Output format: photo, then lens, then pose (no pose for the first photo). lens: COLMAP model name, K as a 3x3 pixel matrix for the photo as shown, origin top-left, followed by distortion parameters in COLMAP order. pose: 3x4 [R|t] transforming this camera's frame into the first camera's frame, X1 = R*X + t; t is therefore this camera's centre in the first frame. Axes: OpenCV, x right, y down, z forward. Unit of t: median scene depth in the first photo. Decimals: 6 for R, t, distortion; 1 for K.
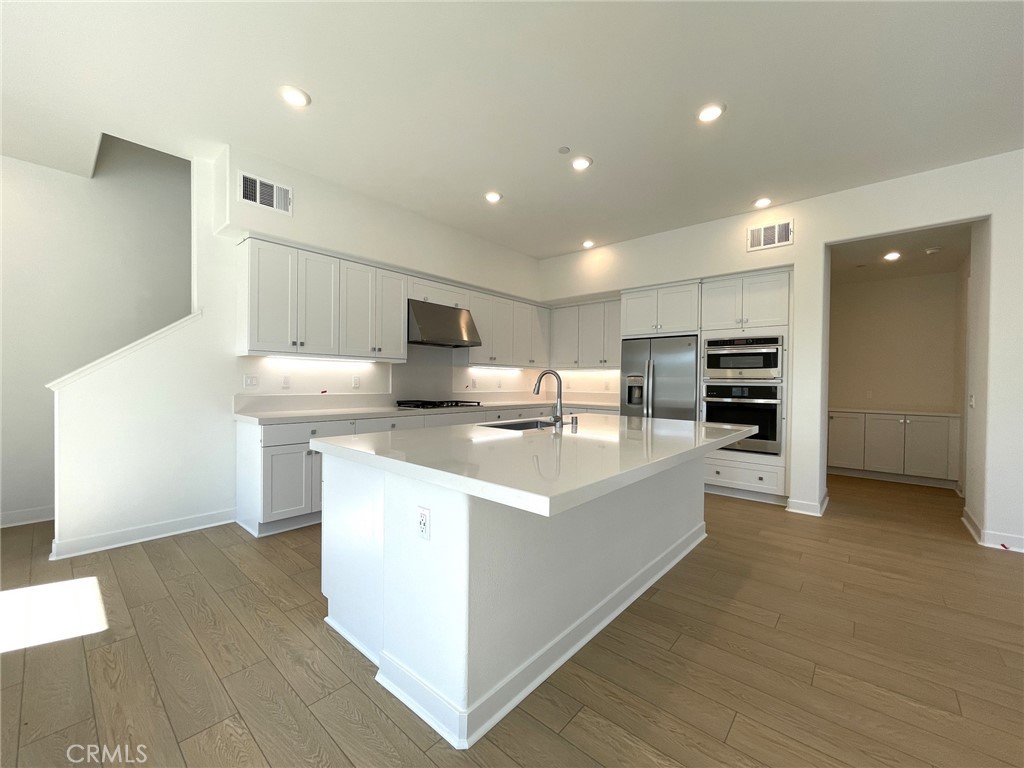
lens RADIAL K [[412.9, 0, 507.1], [0, 412.9, 386.5], [0, 0, 1]] dist [-0.003394, 0.001312]
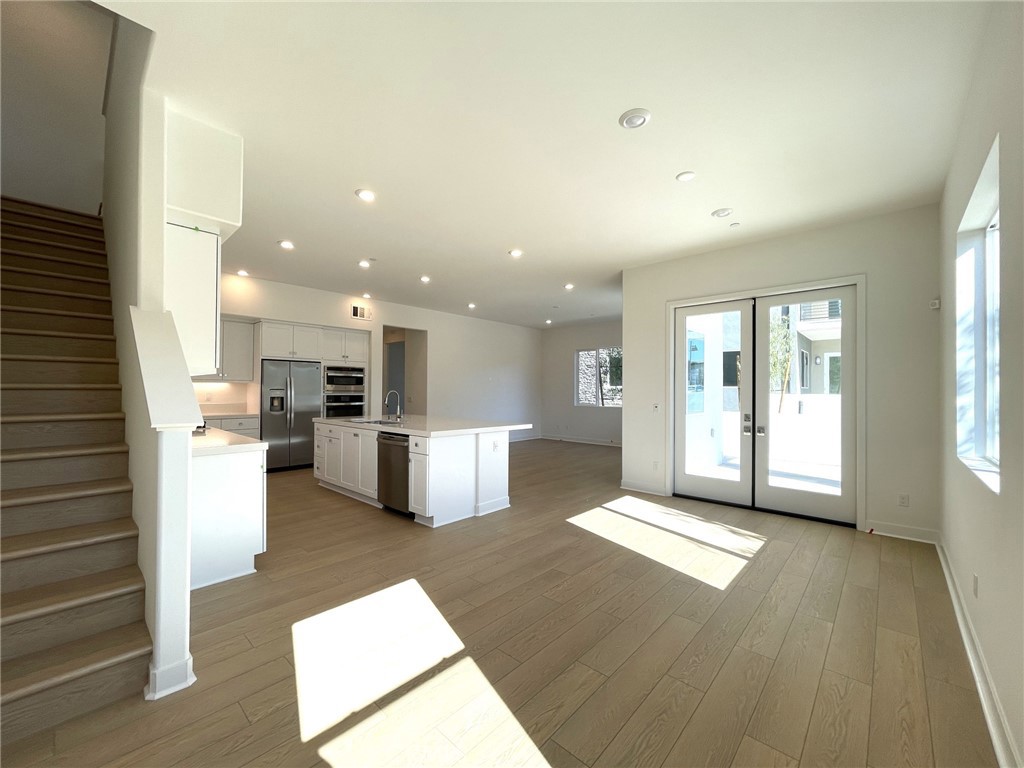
lens RADIAL K [[412.9, 0, 508.0], [0, 412.9, 387.2], [0, 0, 1]] dist [-0.003394, 0.001312]
pose [[0.023193, -0.002913, 0.999727, -1.115752], [0.006455, 0.999975, 0.002764, -0.035648], [-0.999710, 0.006389, 0.023211, 0.297499]]
